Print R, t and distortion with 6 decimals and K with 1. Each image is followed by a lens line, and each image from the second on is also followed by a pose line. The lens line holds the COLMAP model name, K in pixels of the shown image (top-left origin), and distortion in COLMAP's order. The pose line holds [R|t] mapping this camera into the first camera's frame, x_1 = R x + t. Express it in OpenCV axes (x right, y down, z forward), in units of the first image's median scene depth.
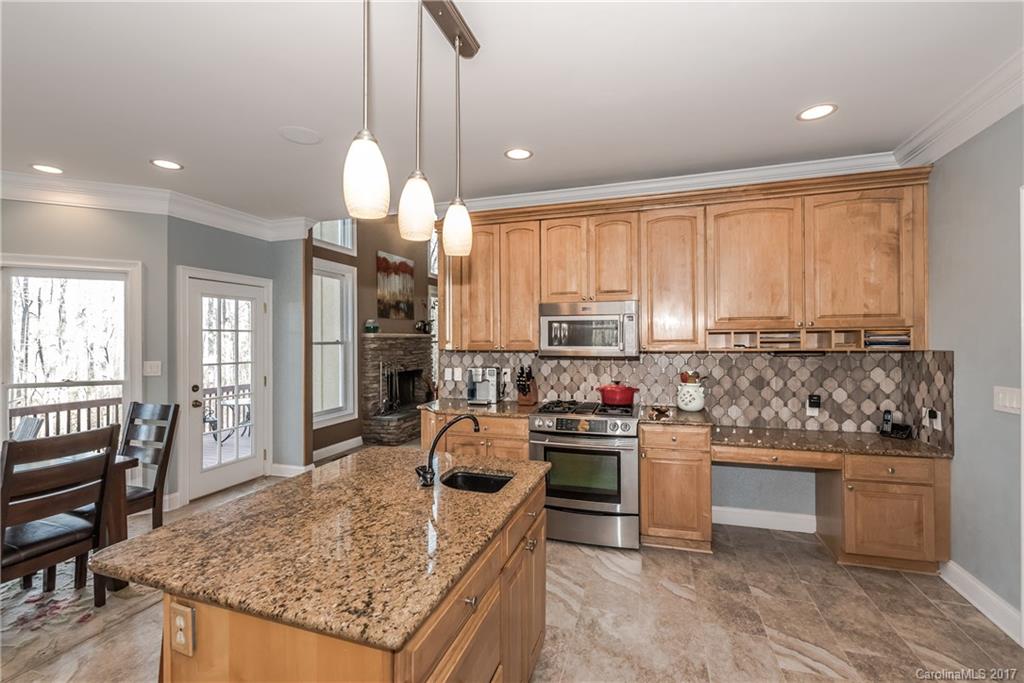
lens RADIAL K [[447.3, 0, 512.0], [0, 447.3, 341.5], [0, 0, 1]] dist [-0.000015, 0.000205]
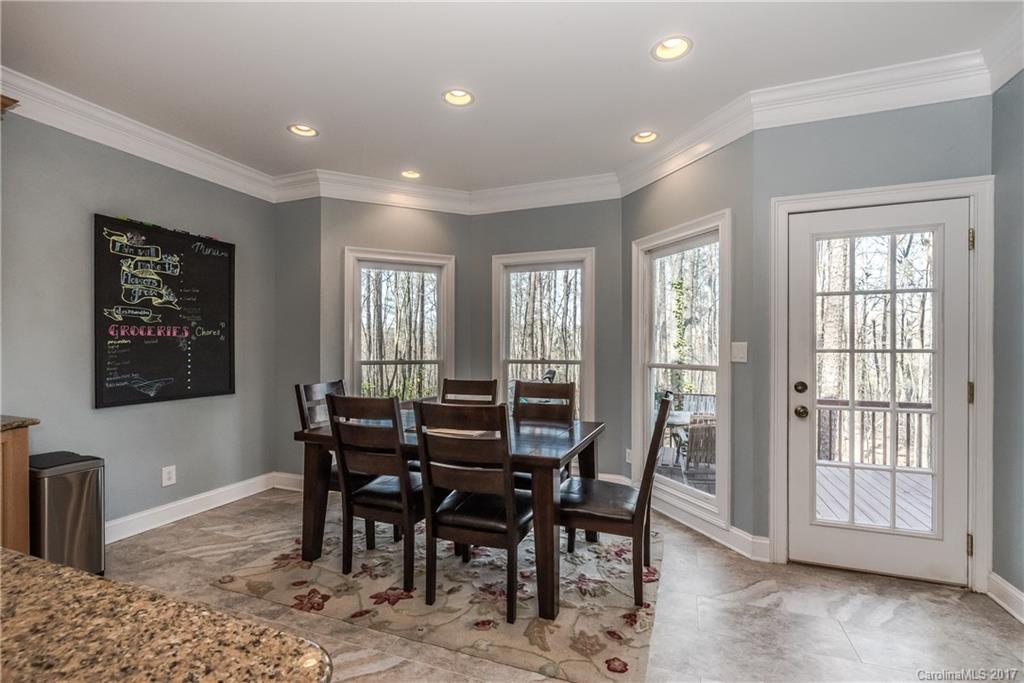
lens RADIAL K [[447.3, 0, 512.0], [0, 447.3, 341.5], [0, 0, 1]] dist [-0.000015, 0.000205]
pose [[-0.054797, -0.002799, -0.998494, -0.052874], [-0.004853, 0.999985, -0.002537, 0.042863], [0.998486, 0.004707, -0.054810, 0.614140]]
